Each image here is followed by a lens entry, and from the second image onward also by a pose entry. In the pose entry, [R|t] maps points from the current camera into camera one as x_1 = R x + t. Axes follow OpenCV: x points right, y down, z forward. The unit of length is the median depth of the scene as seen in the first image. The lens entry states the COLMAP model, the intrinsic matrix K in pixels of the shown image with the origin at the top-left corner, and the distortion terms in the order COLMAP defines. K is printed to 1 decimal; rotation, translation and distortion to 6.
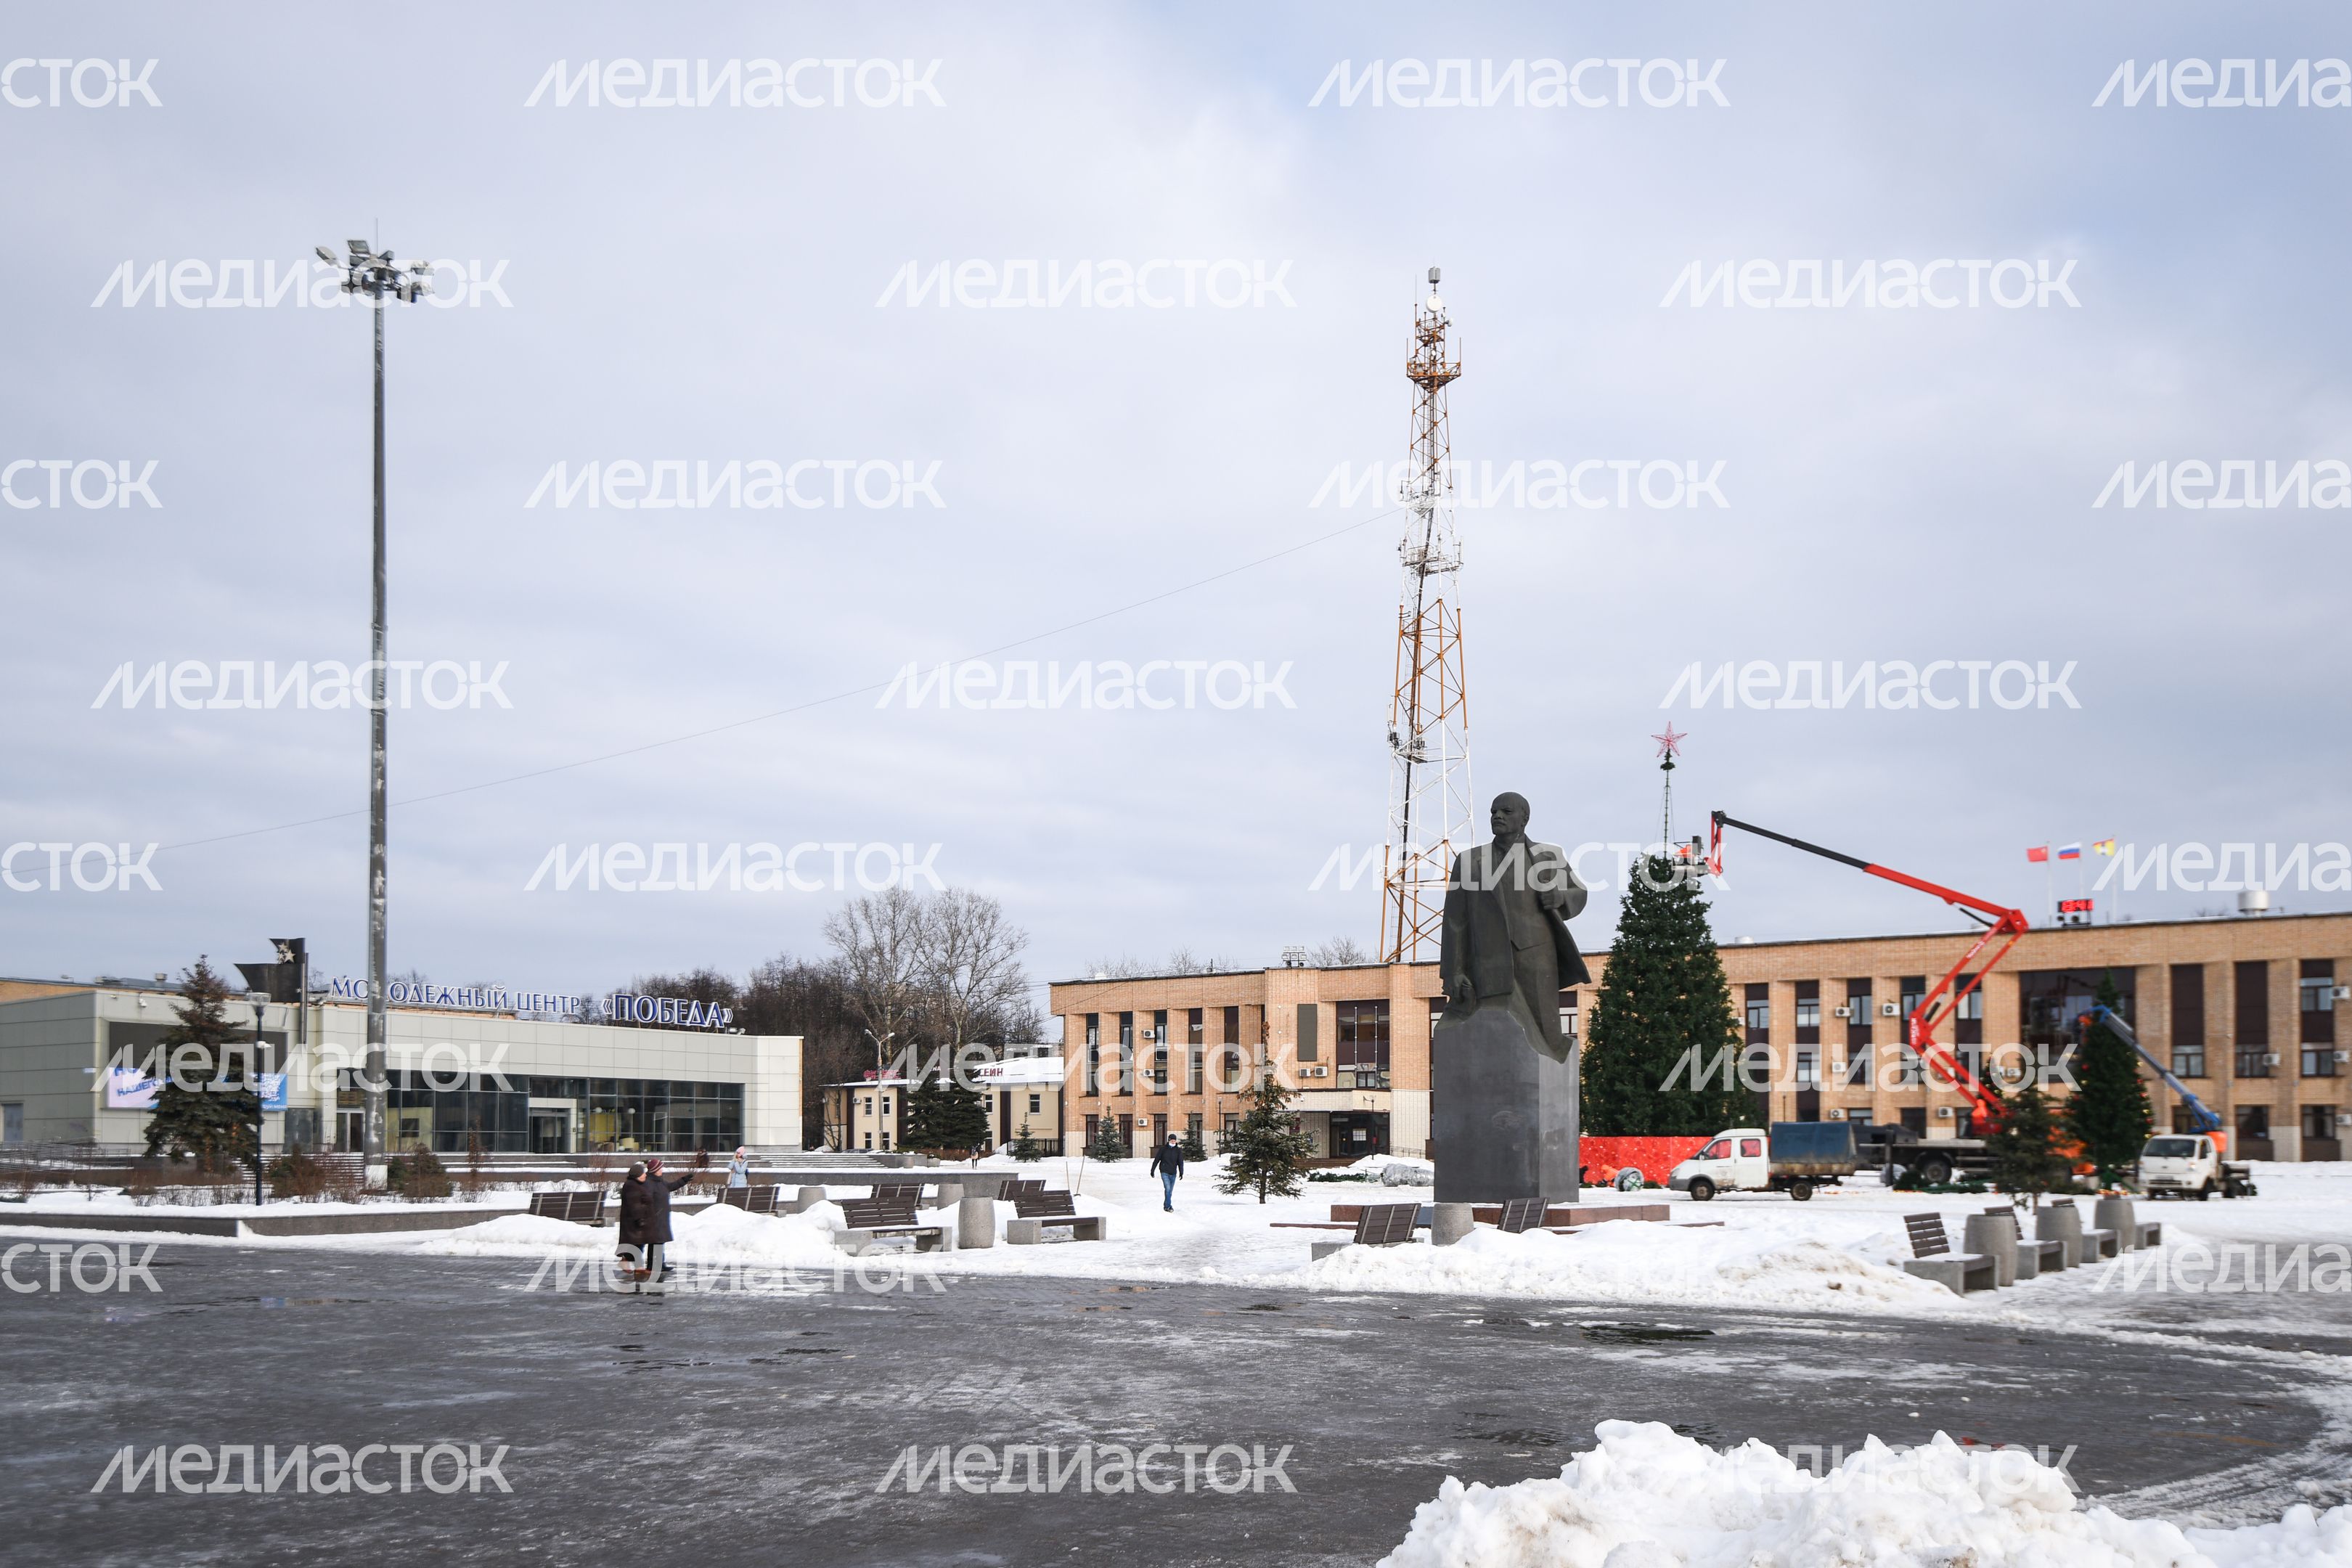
lens RADIAL K [[1971.1, 0, 1226.4], [0, 1971.1, 1033.1], [0, 0, 1]] dist [0.077936, -0.055498]
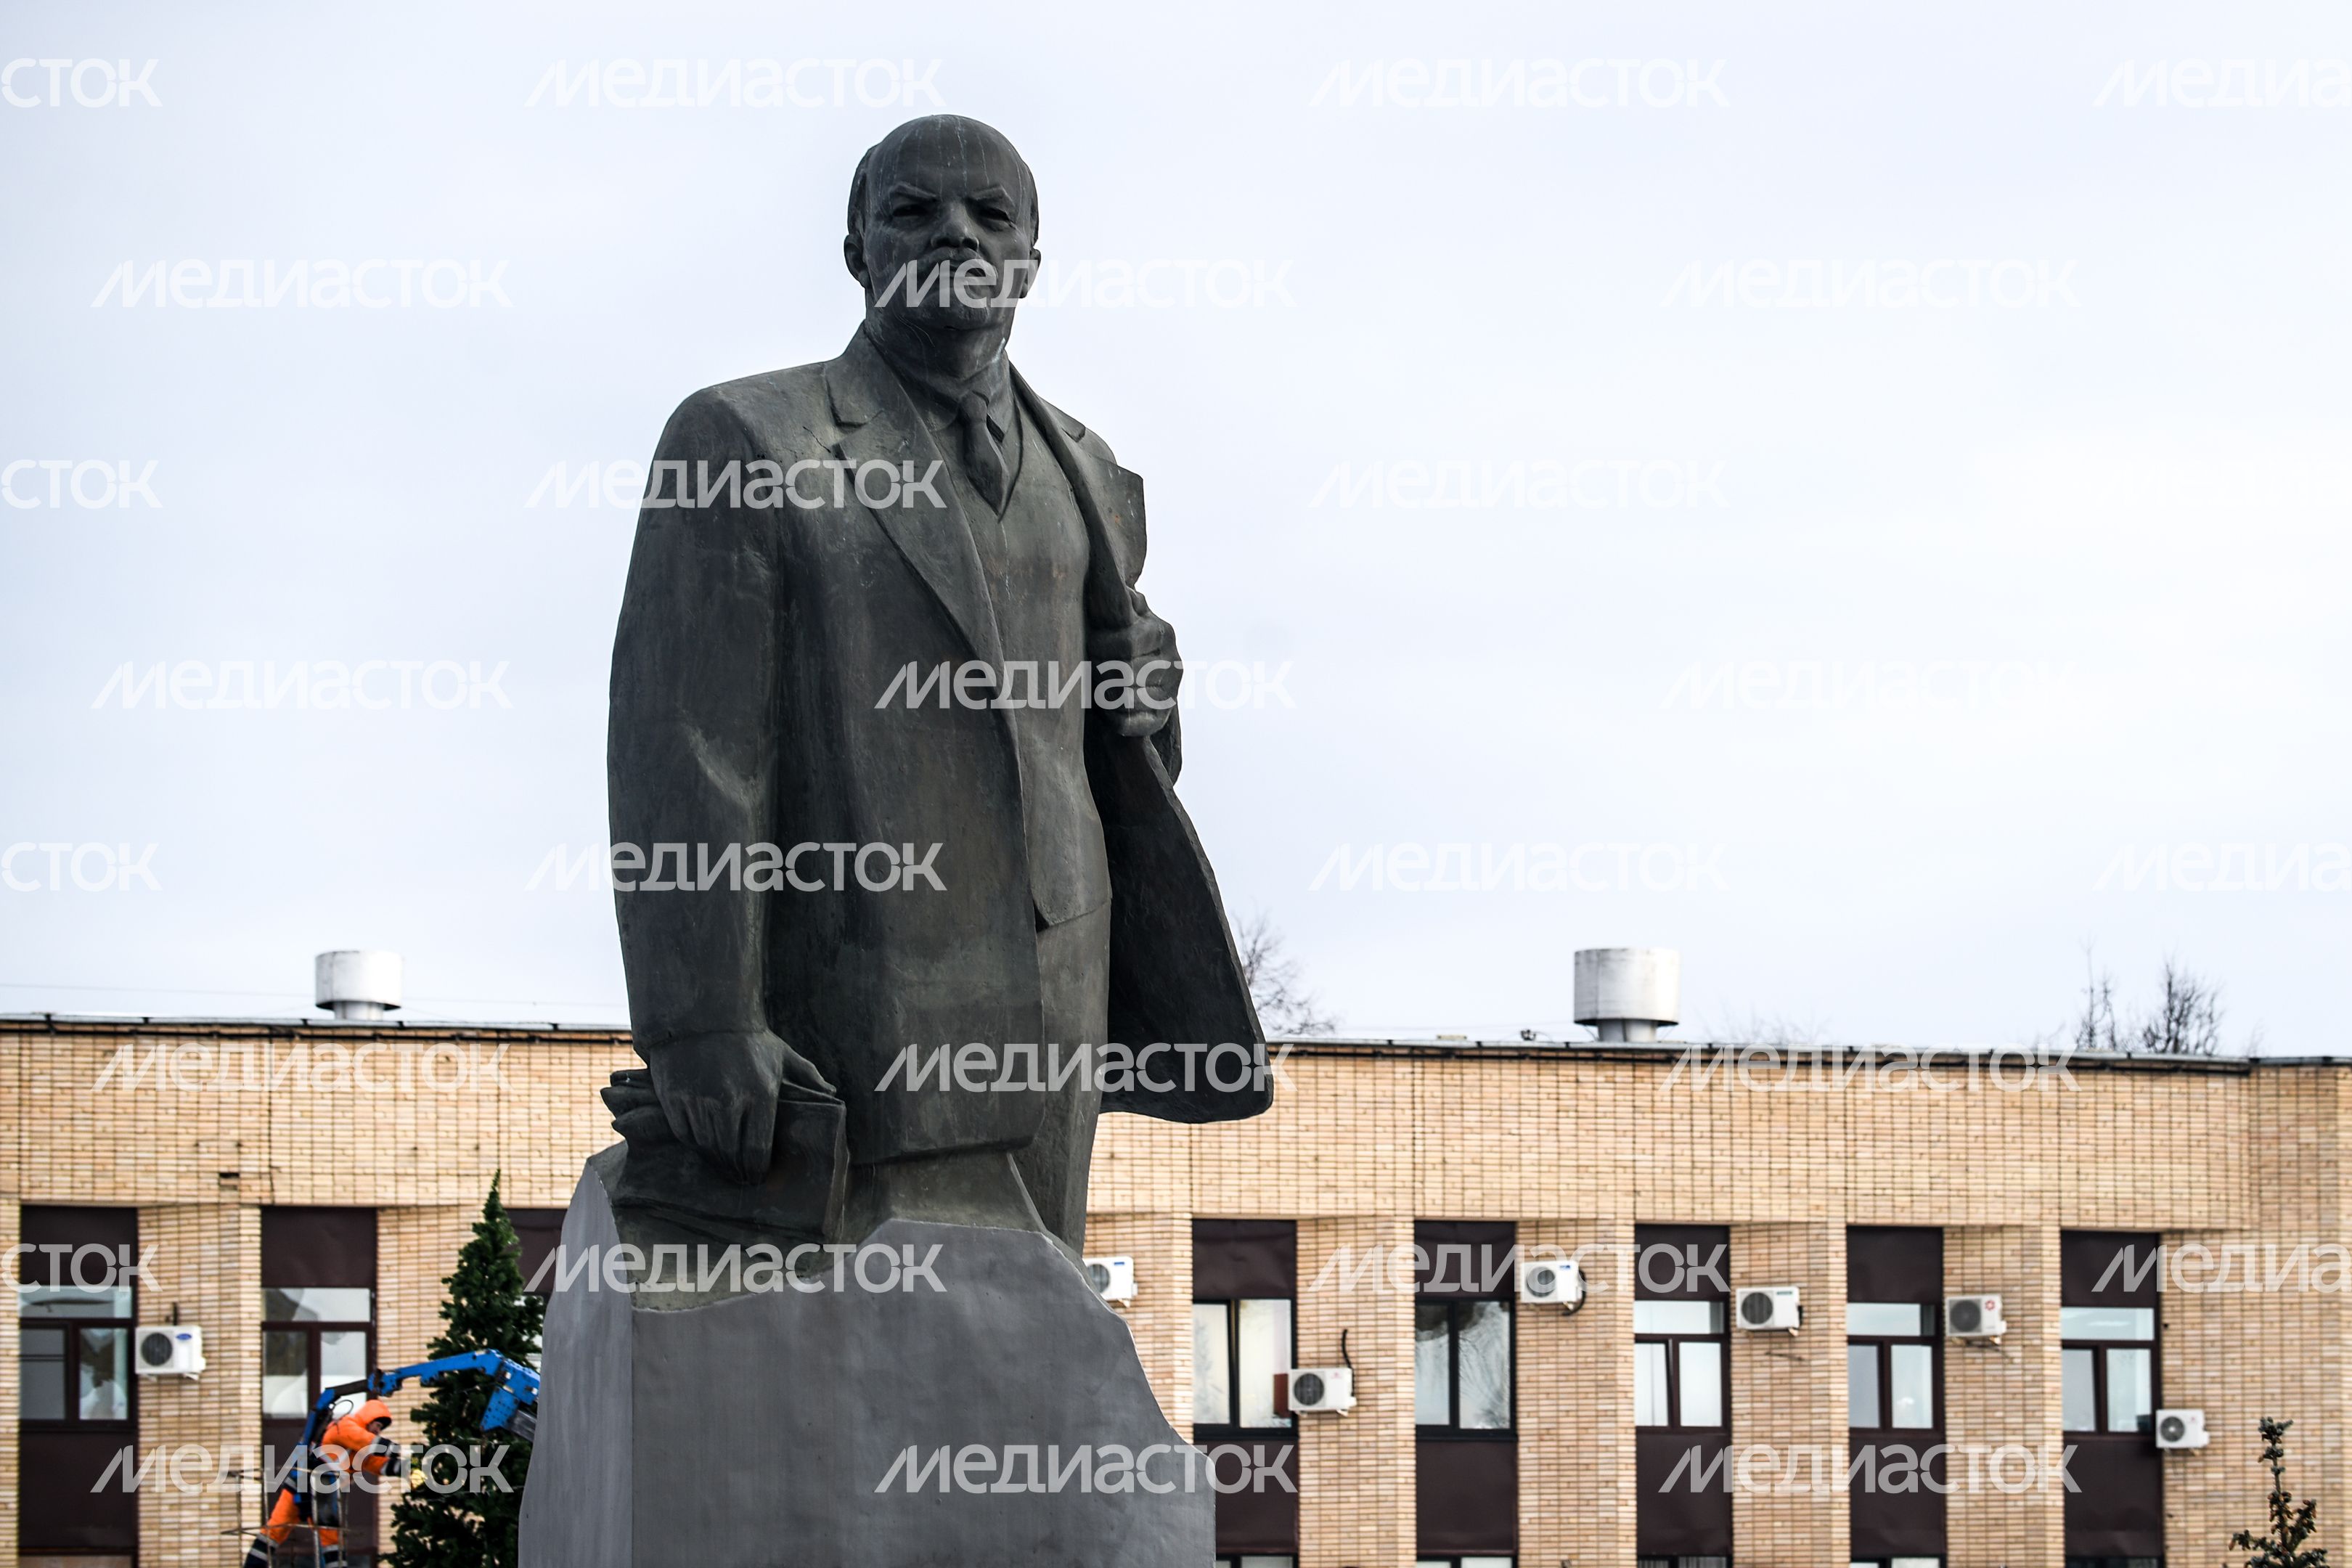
lens RADIAL K [[9340.3, 0, 1324.1], [0, 9340.3, 1037.7], [0, 0, 1]] dist [0.569629, -1.970625]
pose [[0.678682, 0.069489, 0.731137, -0.181496], [-0.033489, 0.997406, -0.063710, 0.009616], [-0.733668, 0.018754, 0.679249, 0.123216]]
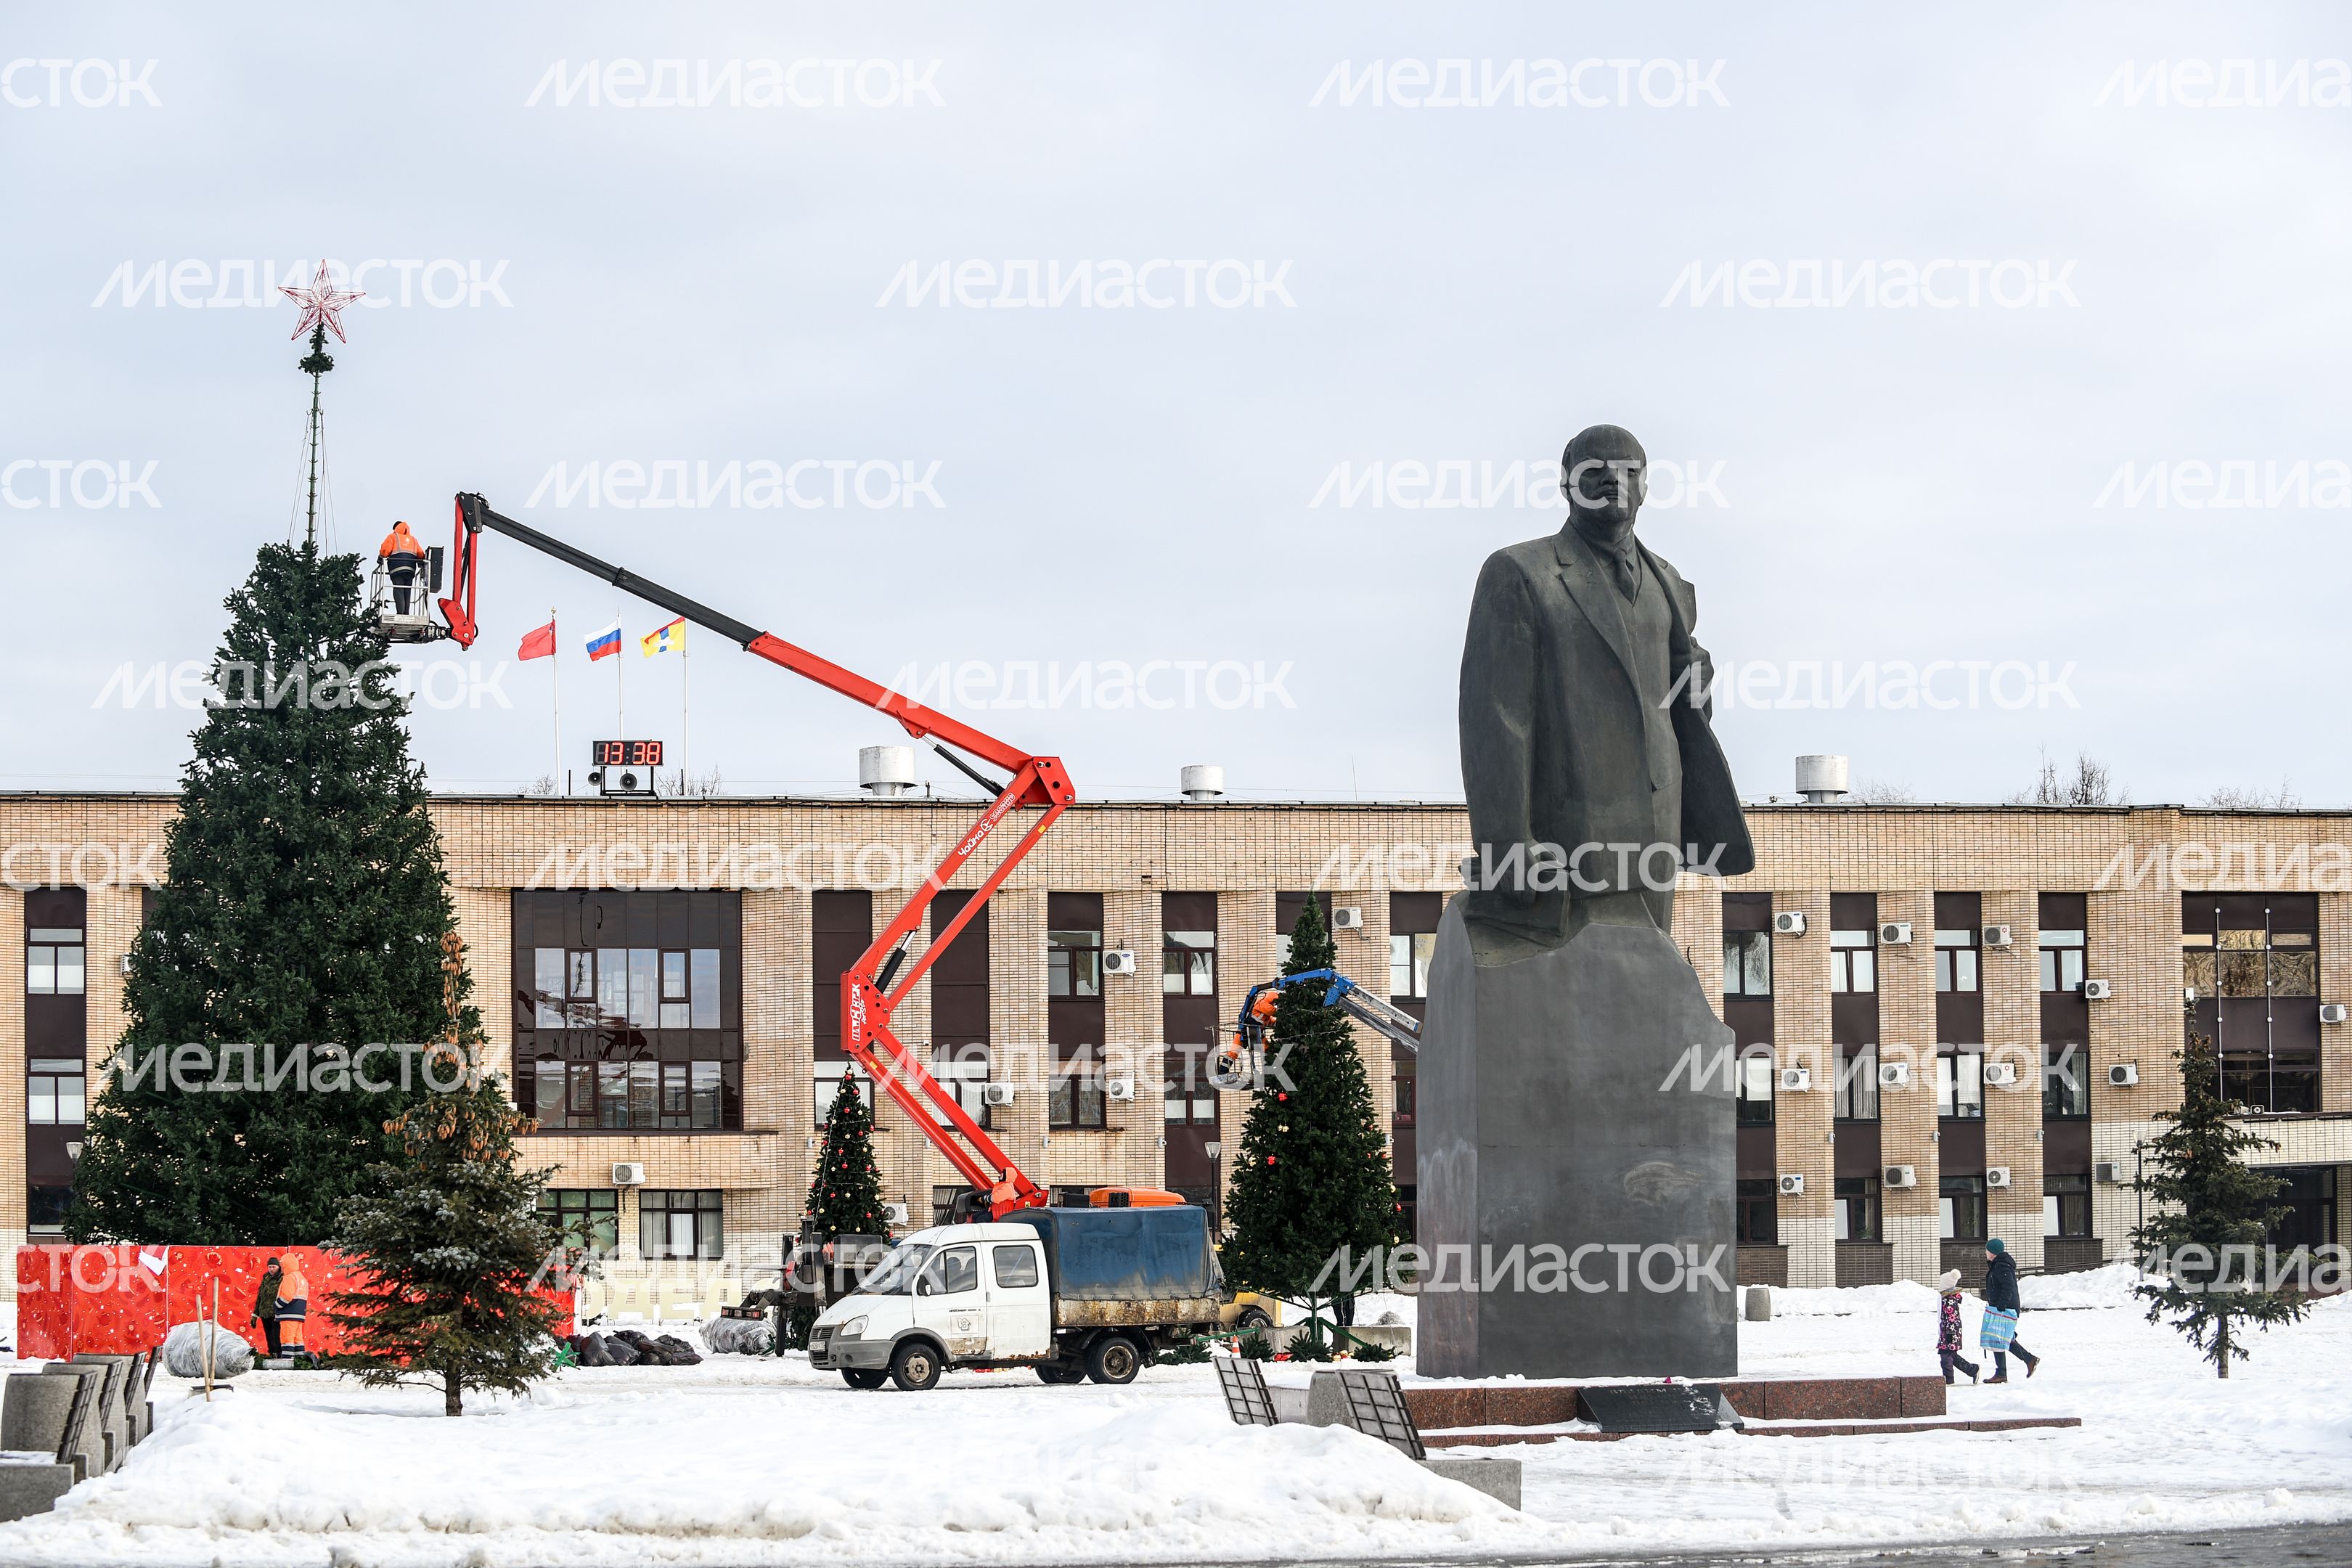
lens RADIAL K [[4763.3, 0, 1173.5], [0, 4763.3, 725.1], [0, 0, 1]] dist [-0.338928, 0.281568]
pose [[0.746419, 0.069903, 0.661795, -0.219656], [-0.027339, 0.996849, -0.074459, 0.008530], [-0.664915, 0.037485, 0.745978, 0.103943]]
